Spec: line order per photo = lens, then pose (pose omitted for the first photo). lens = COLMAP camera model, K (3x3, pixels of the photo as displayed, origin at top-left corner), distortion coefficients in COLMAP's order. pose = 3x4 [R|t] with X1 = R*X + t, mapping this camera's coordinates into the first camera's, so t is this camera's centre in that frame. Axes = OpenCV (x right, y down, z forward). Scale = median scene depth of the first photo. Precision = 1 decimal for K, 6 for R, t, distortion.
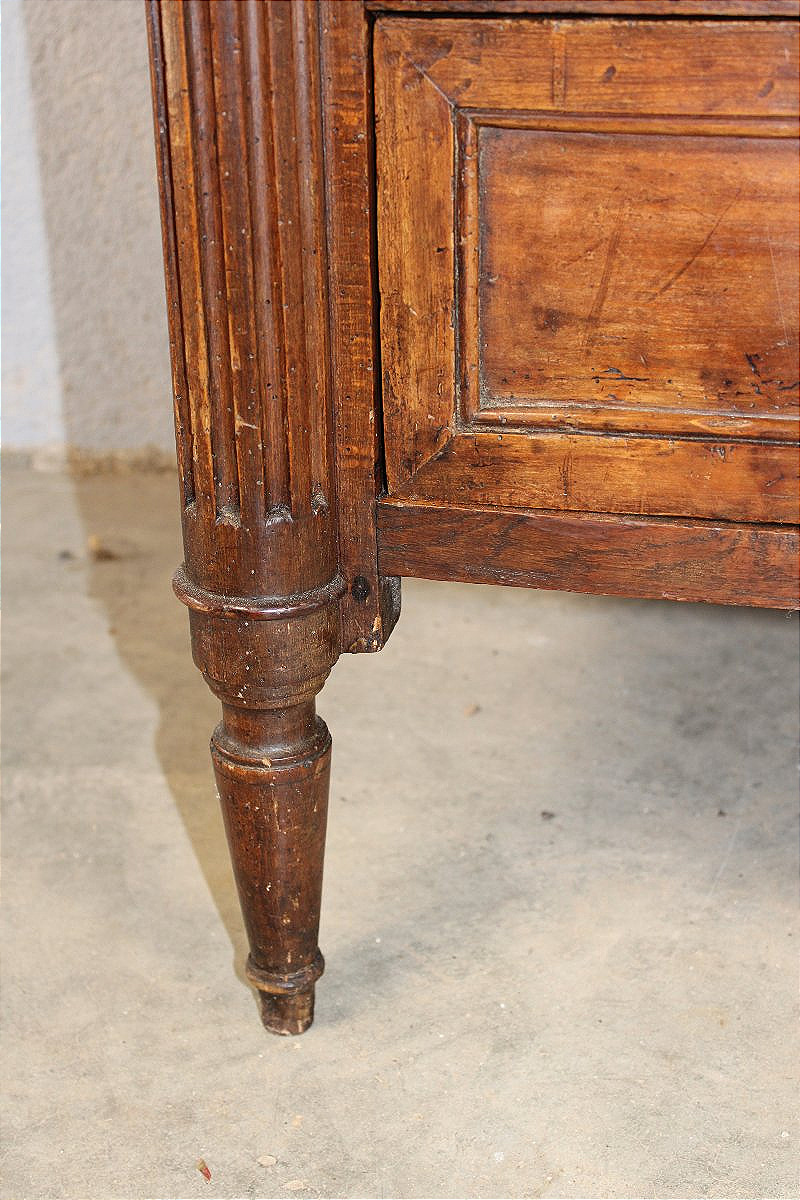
lens RADIAL K [[1809.1, 0, 350.4], [0, 1809.1, 614.5], [0, 0, 1]] dist [-0.062309, 0.000000]
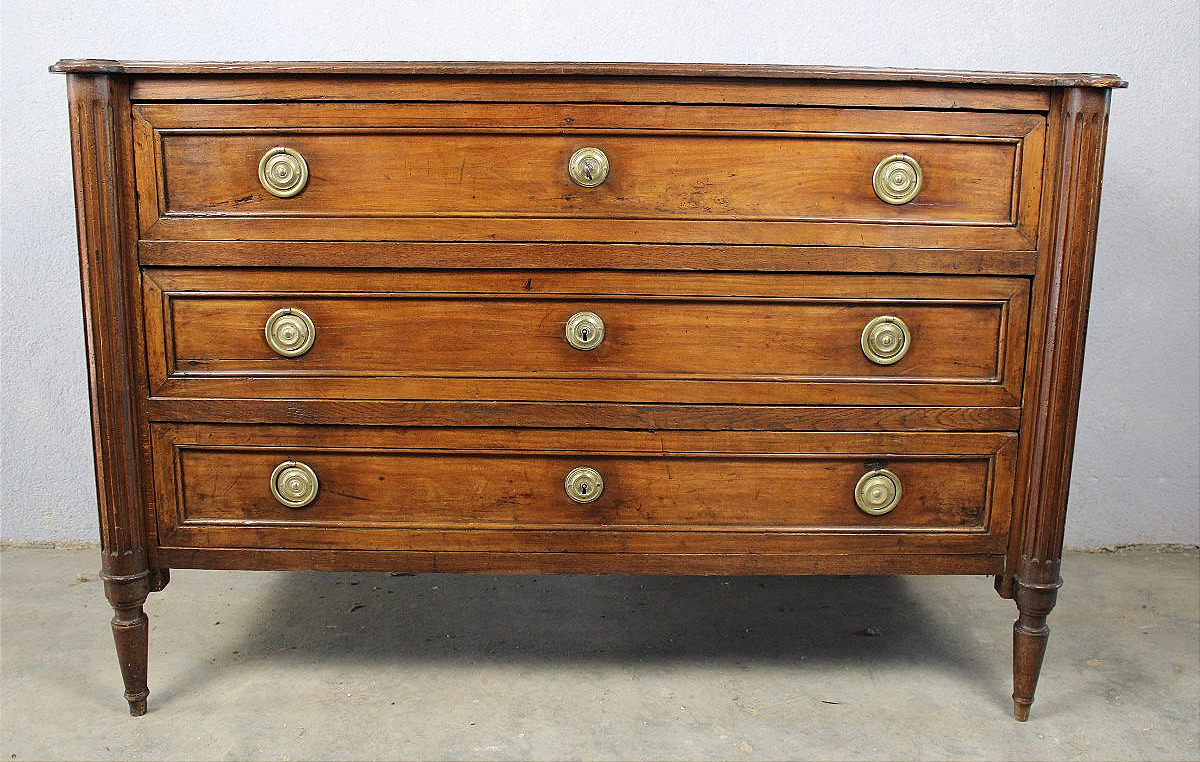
lens RADIAL K [[1143.0, 0, 602.4], [0, 1143.0, 376.6], [0, 0, 1]] dist [-0.086940, 0.000000]
pose [[0.959711, -0.012333, 0.280717, 0.228954], [0.075447, 0.973660, -0.215161, 0.147786], [-0.270670, 0.227672, 0.935363, -1.345107]]
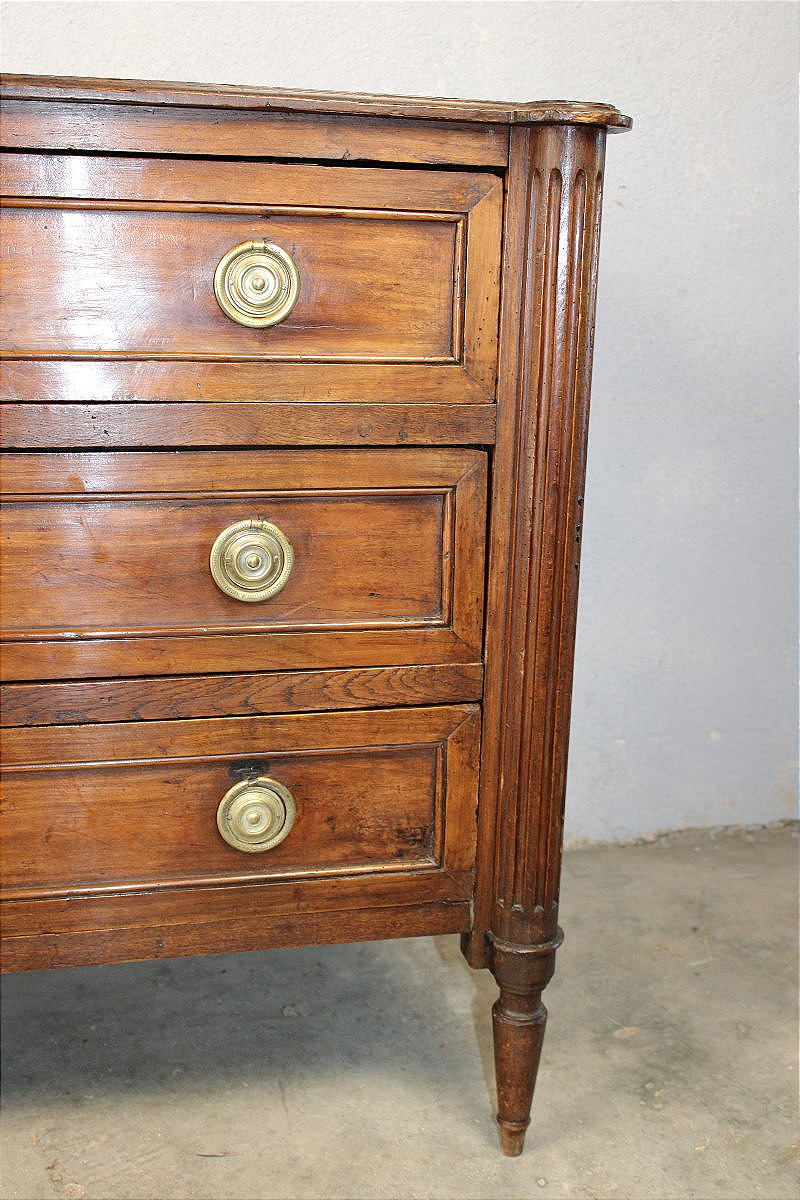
lens RADIAL K [[1409.7, 0, 396.4], [0, 1409.7, 612.9], [0, 0, 1]] dist [-0.068963, 0.000000]
pose [[0.865676, -0.056237, 0.497436, 0.685950], [0.160893, 0.972206, -0.170086, 0.012194], [-0.474045, 0.227273, 0.850663, -0.906233]]
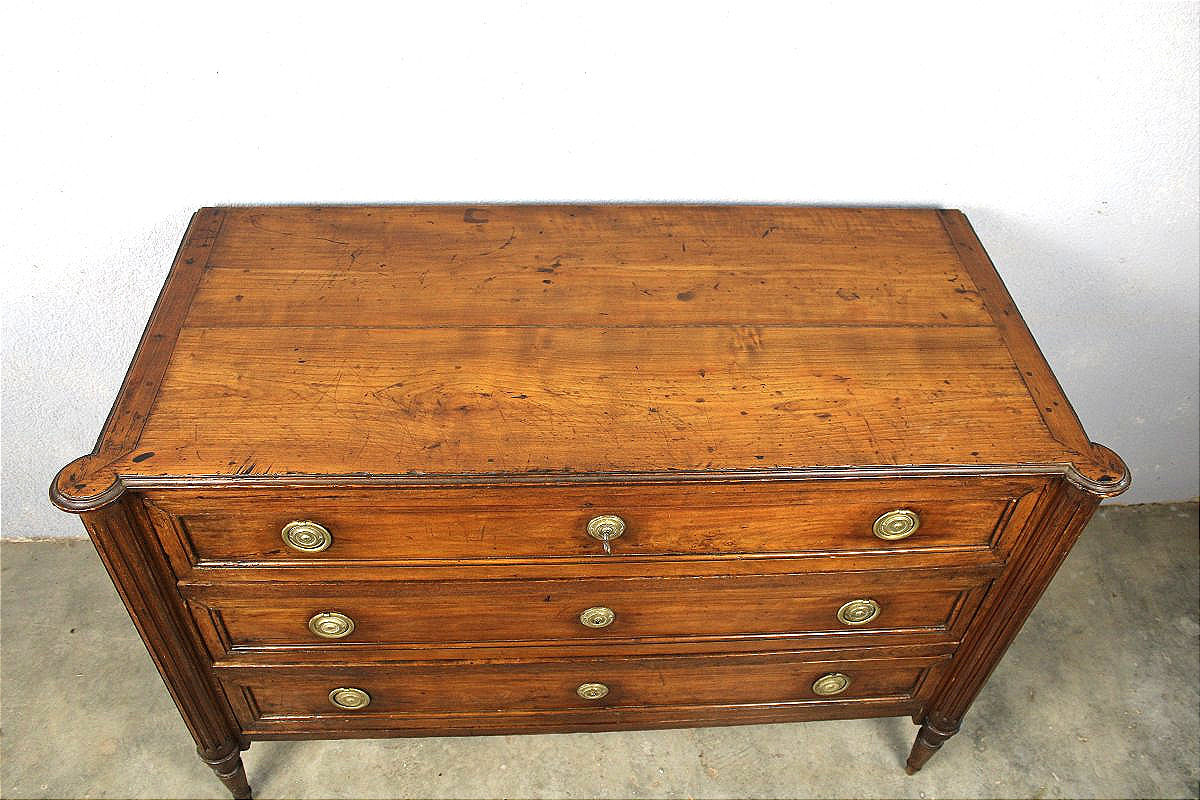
lens RADIAL K [[977.2, 0, 605.0], [0, 977.2, 402.5], [0, 0, 1]] dist [-0.143810, 0.102138]
pose [[0.940567, -0.169596, 0.294230, 0.289505], [0.068343, 0.943179, 0.325181, -1.425480], [-0.332661, -0.285746, 0.898714, -1.069700]]
